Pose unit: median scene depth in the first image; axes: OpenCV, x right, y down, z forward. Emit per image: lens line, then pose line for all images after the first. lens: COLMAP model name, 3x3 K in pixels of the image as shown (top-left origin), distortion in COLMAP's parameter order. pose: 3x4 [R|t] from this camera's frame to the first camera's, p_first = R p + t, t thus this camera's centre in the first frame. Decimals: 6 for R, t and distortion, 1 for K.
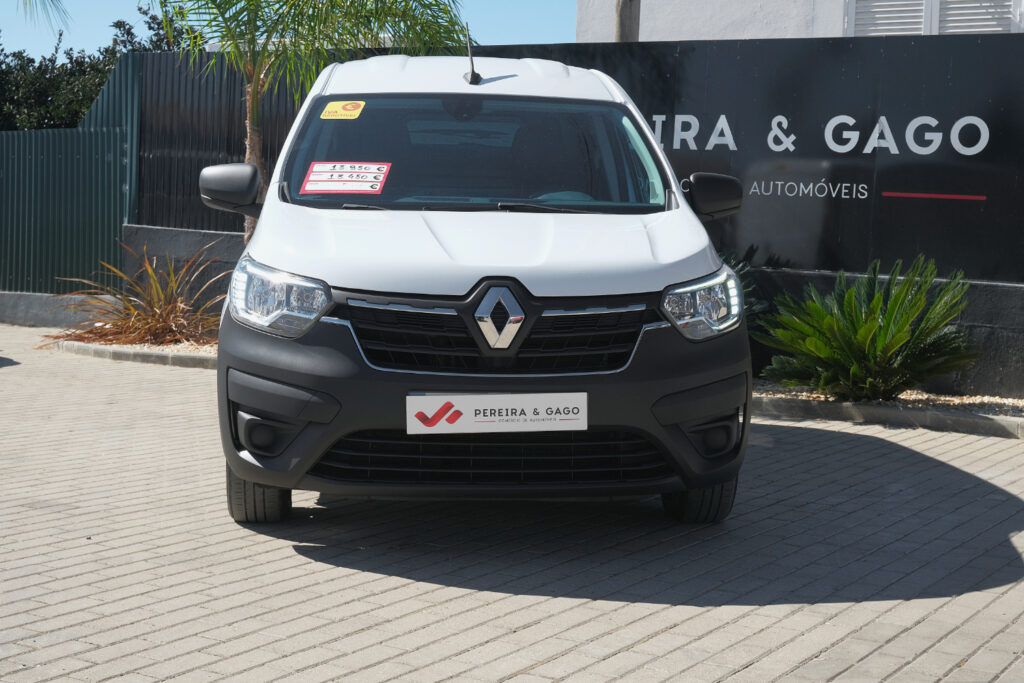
lens RADIAL K [[1501.6, 0, 512.4], [0, 1501.6, 341.3], [0, 0, 1]] dist [0.008283, 0.000000]
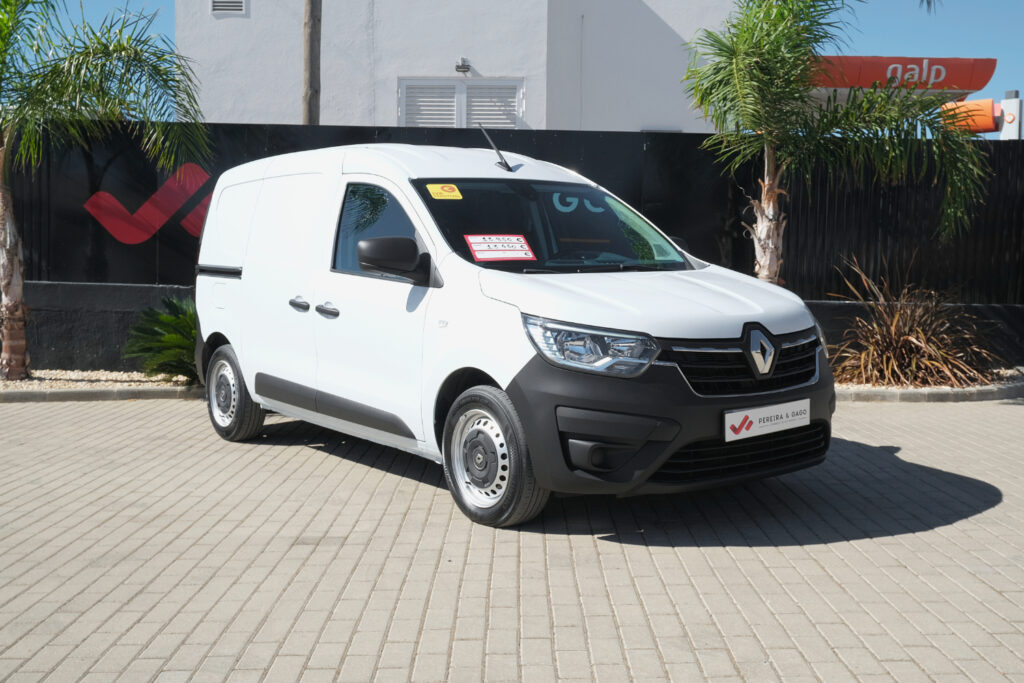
lens RADIAL K [[1076.9, 0, 511.5], [0, 1076.9, 344.5], [0, 0, 1]] dist [-0.043148, 0.000000]
pose [[0.852696, -0.071364, 0.517511, -0.686965], [0.062123, 0.997448, 0.035187, -0.068309], [-0.518701, 0.002146, 0.854953, 0.247139]]
